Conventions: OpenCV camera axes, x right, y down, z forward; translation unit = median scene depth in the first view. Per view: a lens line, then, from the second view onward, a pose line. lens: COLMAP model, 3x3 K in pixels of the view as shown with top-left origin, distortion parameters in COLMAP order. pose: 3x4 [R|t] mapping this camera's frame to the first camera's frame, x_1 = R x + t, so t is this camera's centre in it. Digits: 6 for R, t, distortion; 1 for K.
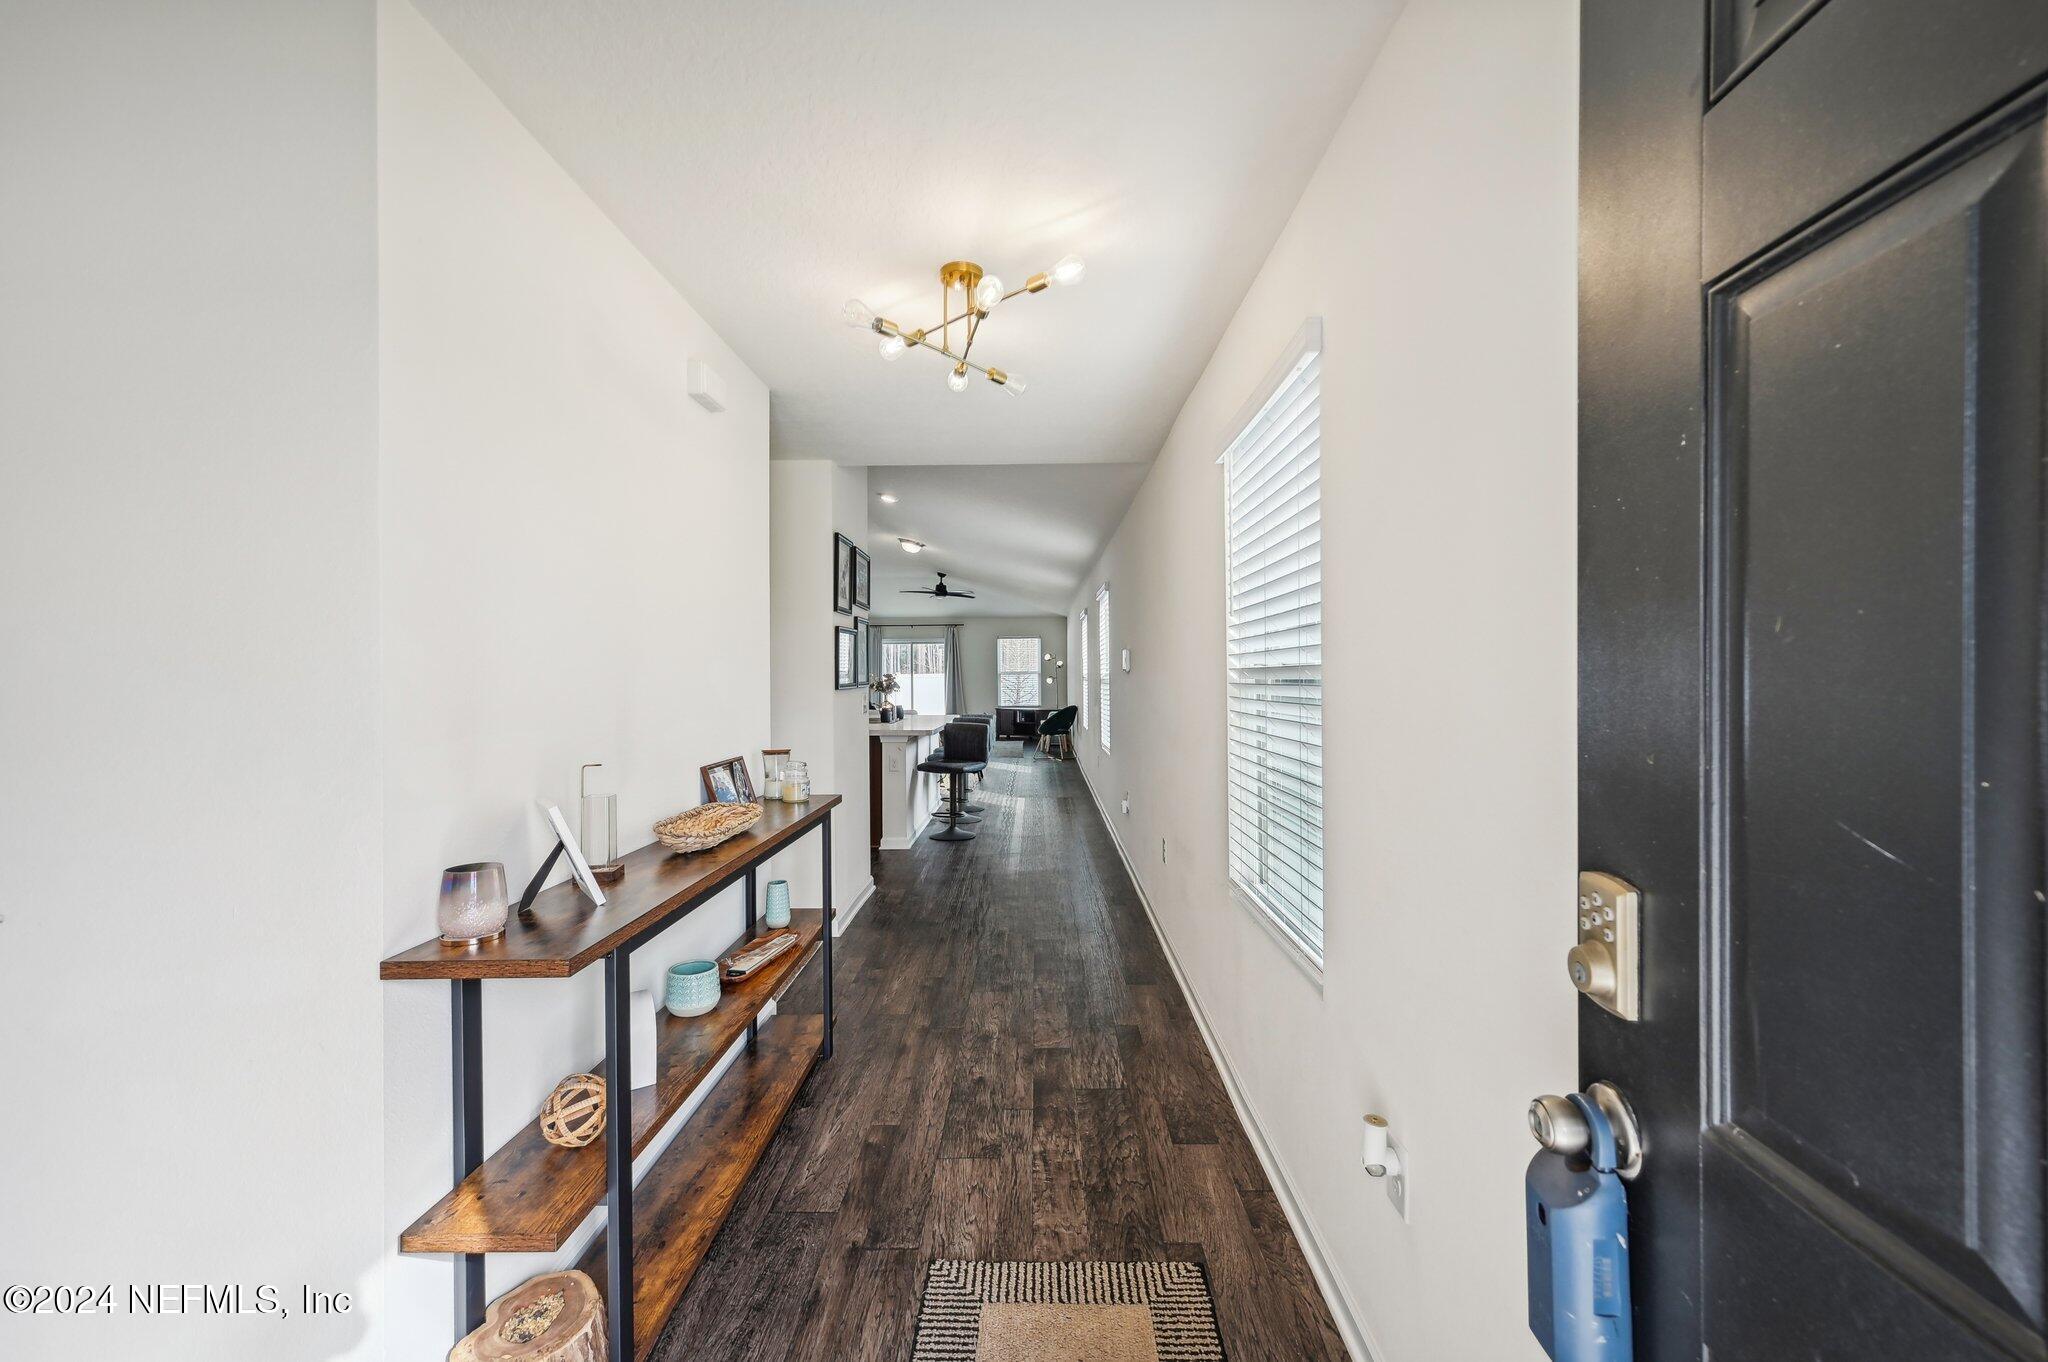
lens RADIAL K [[828.0, 0, 1021.1], [0, 828.0, 682.3], [0, 0, 1]] dist [0.004064, 0.000018]
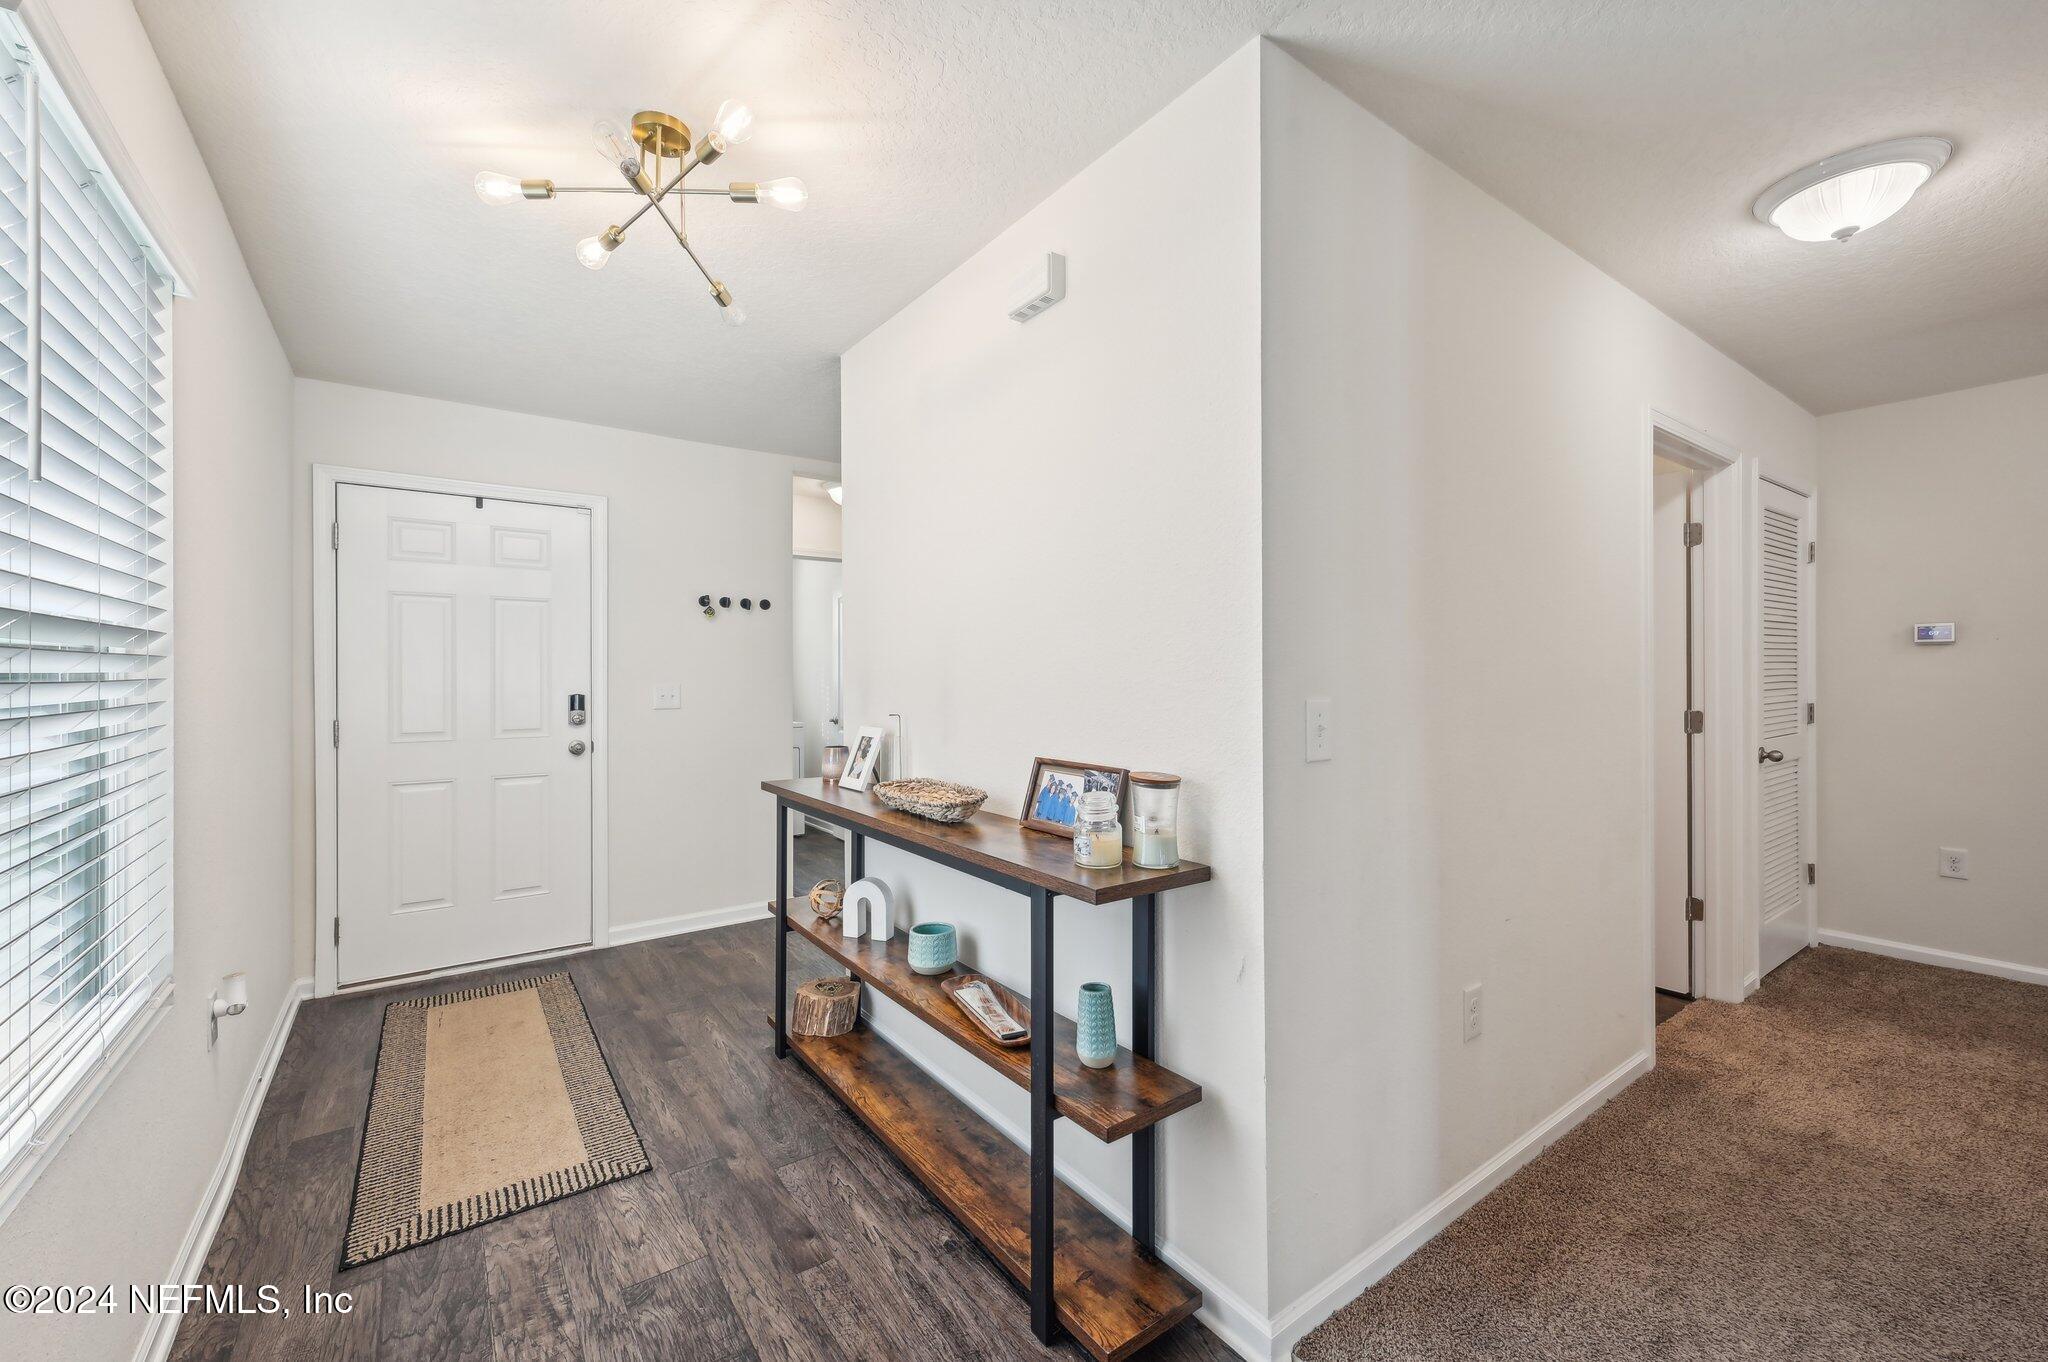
lens RADIAL K [[828.0, 0, 1027.8], [0, 828.0, 670.5], [0, 0, 1]] dist [0.004064, 0.000018]
pose [[-0.798180, 0.007574, -0.602372, 0.132688], [0.005455, 0.999971, 0.005345, 0.013436], [0.602395, 0.000981, -0.798198, 1.863317]]
